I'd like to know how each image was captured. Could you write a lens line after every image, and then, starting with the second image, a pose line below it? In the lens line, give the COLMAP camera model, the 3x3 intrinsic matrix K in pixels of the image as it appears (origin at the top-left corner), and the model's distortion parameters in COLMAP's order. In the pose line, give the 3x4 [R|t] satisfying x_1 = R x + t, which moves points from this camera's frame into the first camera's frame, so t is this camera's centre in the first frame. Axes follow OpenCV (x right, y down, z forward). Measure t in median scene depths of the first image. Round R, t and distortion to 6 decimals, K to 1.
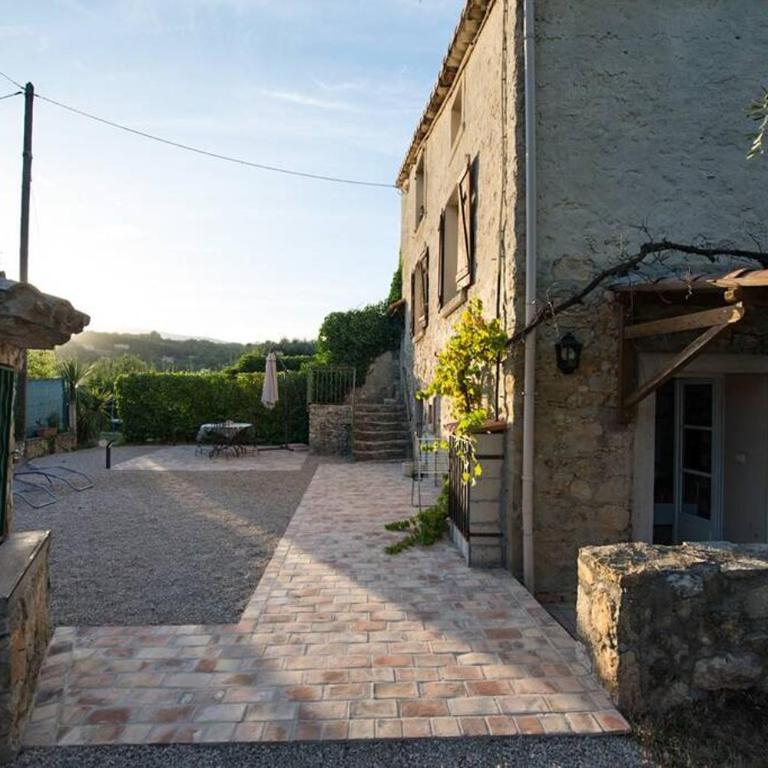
lens RADIAL K [[460.2, 0, 382.5], [0, 460.2, 391.3], [0, 0, 1]] dist [-0.007826, -0.007985]
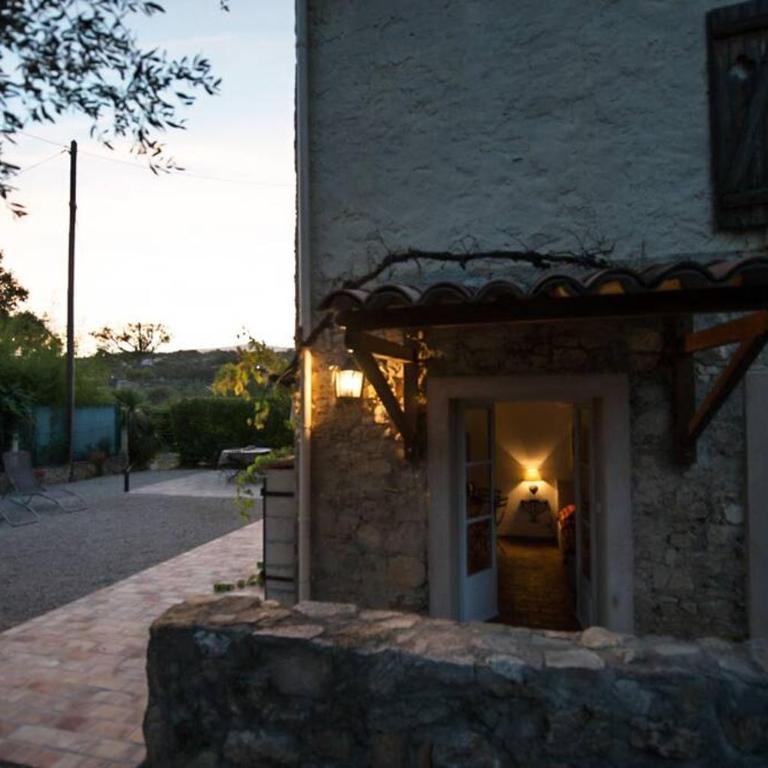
lens RADIAL K [[525.5, 0, 379.6], [0, 525.5, 389.8], [0, 0, 1]] dist [-0.006814, -0.003949]
pose [[0.954780, -0.027654, -0.296023, 0.742734], [0.017764, 0.999192, -0.036046, -0.026830], [0.296781, 0.029157, 0.954500, 0.038863]]
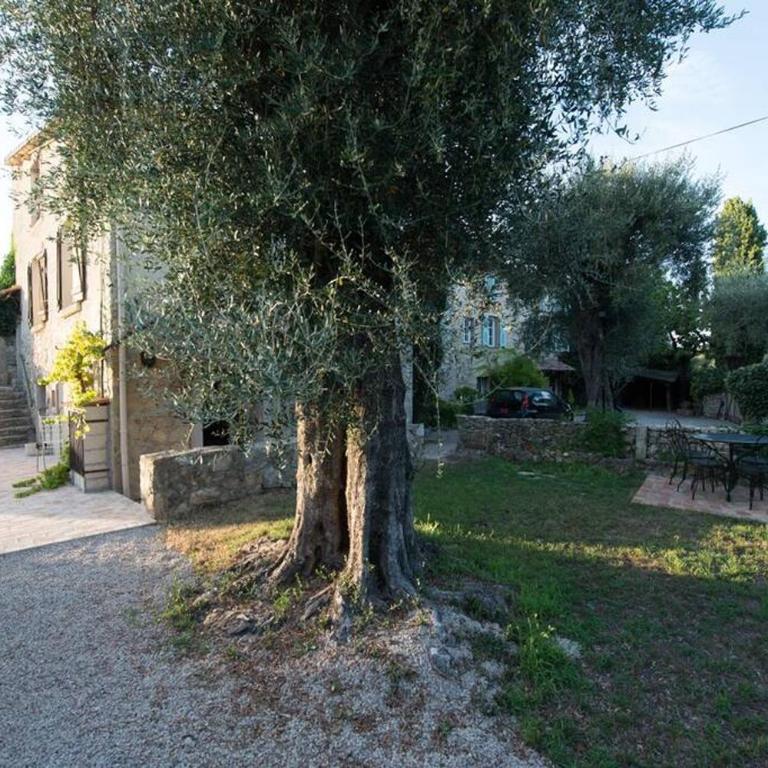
lens RADIAL K [[460.2, 0, 382.1], [0, 460.2, 391.2], [0, 0, 1]] dist [-0.007826, -0.007985]
pose [[0.752183, -0.035371, 0.658004, -0.058926], [0.012562, 0.999147, 0.039349, -0.005986], [-0.658835, -0.021332, 0.751985, -0.799557]]
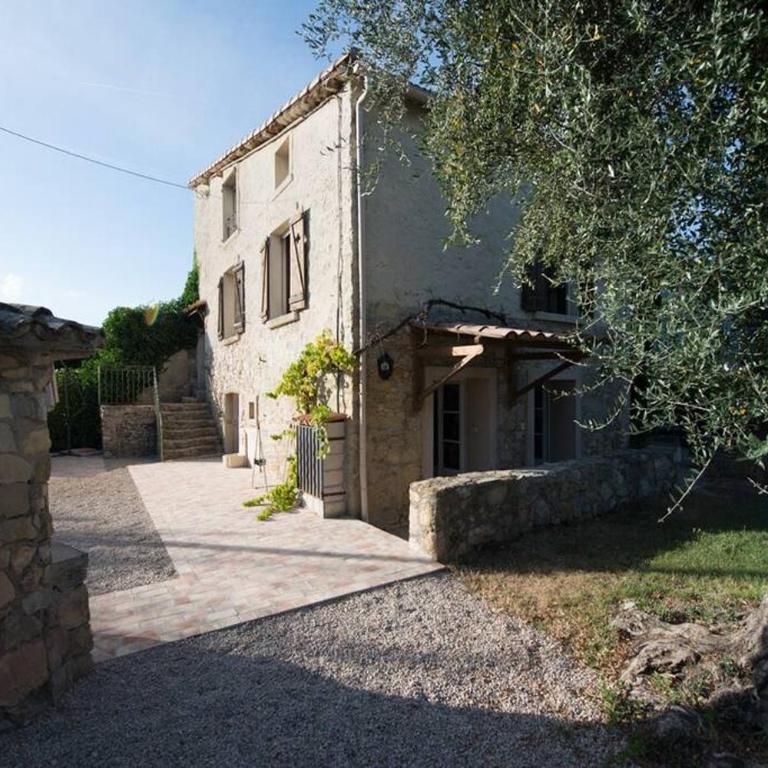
lens RADIAL K [[460.2, 0, 383.3], [0, 460.2, 394.5], [0, 0, 1]] dist [-0.007826, -0.007985]
pose [[0.873929, -0.021995, 0.485556, -0.324543], [0.012981, 0.999675, 0.021919, -0.022604], [-0.485881, -0.012852, 0.873931, -0.304005]]
